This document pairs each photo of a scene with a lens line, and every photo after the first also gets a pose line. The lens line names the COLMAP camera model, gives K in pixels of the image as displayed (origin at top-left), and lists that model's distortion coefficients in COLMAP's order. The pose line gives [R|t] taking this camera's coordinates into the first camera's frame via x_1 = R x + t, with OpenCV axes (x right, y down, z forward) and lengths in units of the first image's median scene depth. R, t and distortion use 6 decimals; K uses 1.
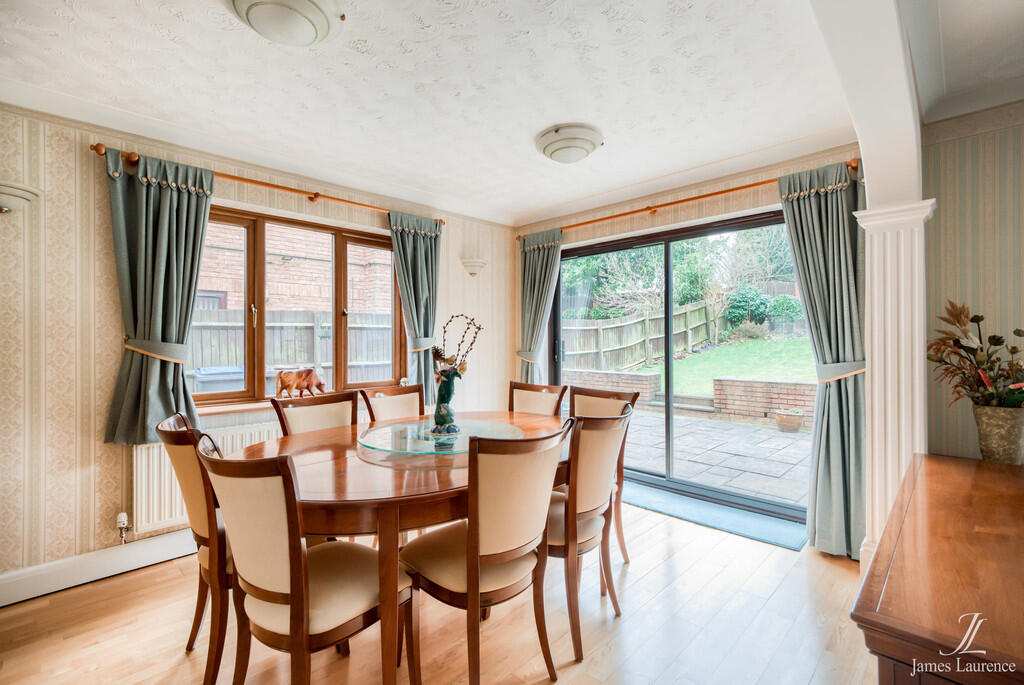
lens RADIAL K [[449.1, 0, 508.2], [0, 449.1, 338.5], [0, 0, 1]] dist [0.001832, 0.000328]
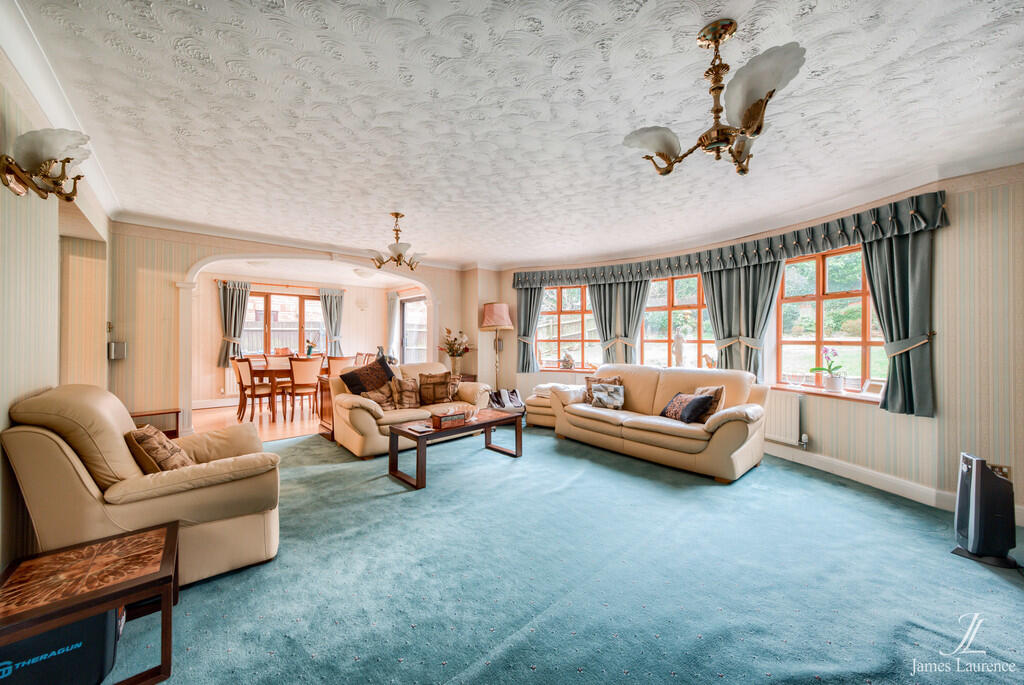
lens RADIAL K [[350.6, 0, 488.3], [0, 350.6, 336.6], [0, 0, 1]] dist [-0.000212, -0.000065]
pose [[0.998619, 0.006778, -0.052105, 1.218844], [-0.006700, 0.999976, 0.001666, -0.013290], [0.052115, -0.001314, 0.998640, -1.457926]]
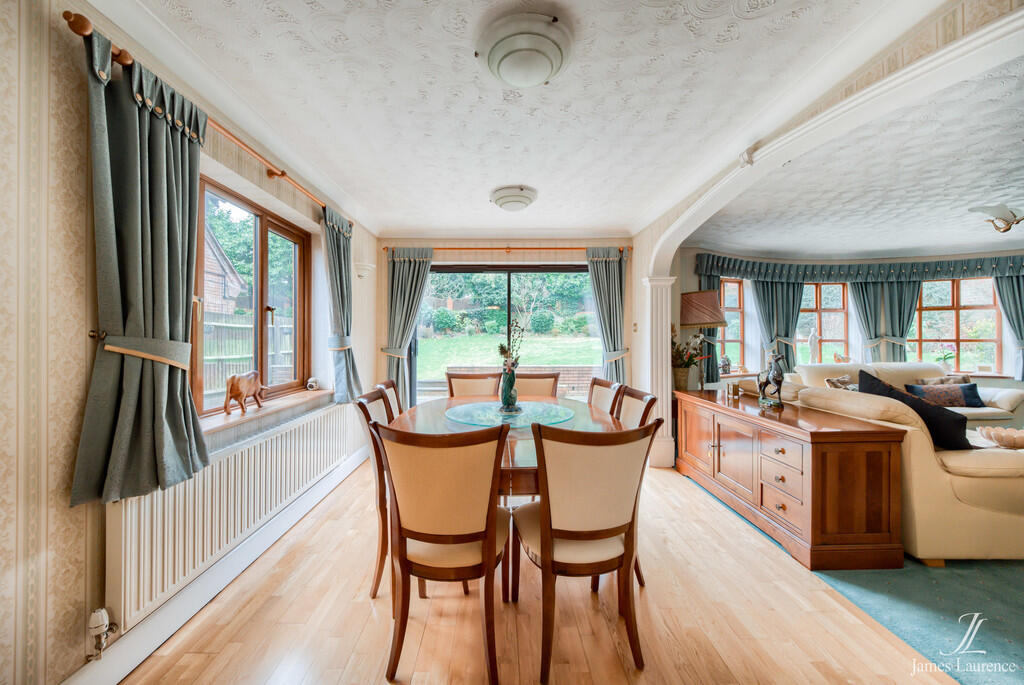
lens RADIAL K [[371.7, 0, 506.7], [0, 371.7, 338.9], [0, 0, 1]] dist [-0.000642, -0.000052]
pose [[0.711127, 0.001495, 0.703062, -0.793416], [-0.004186, 0.999989, 0.002107, 0.001469], [-0.703051, -0.004441, 0.711125, 0.220422]]
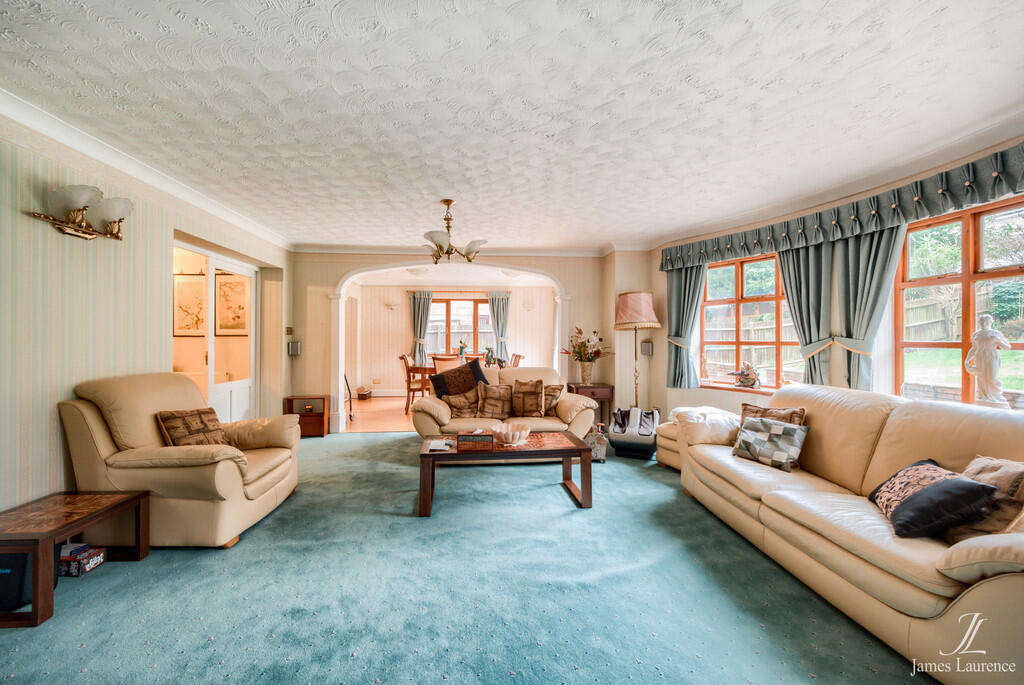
lens RADIAL K [[356.3, 0, 508.7], [0, 356.3, 337.6], [0, 0, 1]] dist [-0.008635, 0.000081]
pose [[0.789761, 0.004895, -0.613395, 1.732232], [-0.003153, 0.999987, 0.003919, -0.012908], [0.613406, -0.001161, 0.789767, -0.953123]]
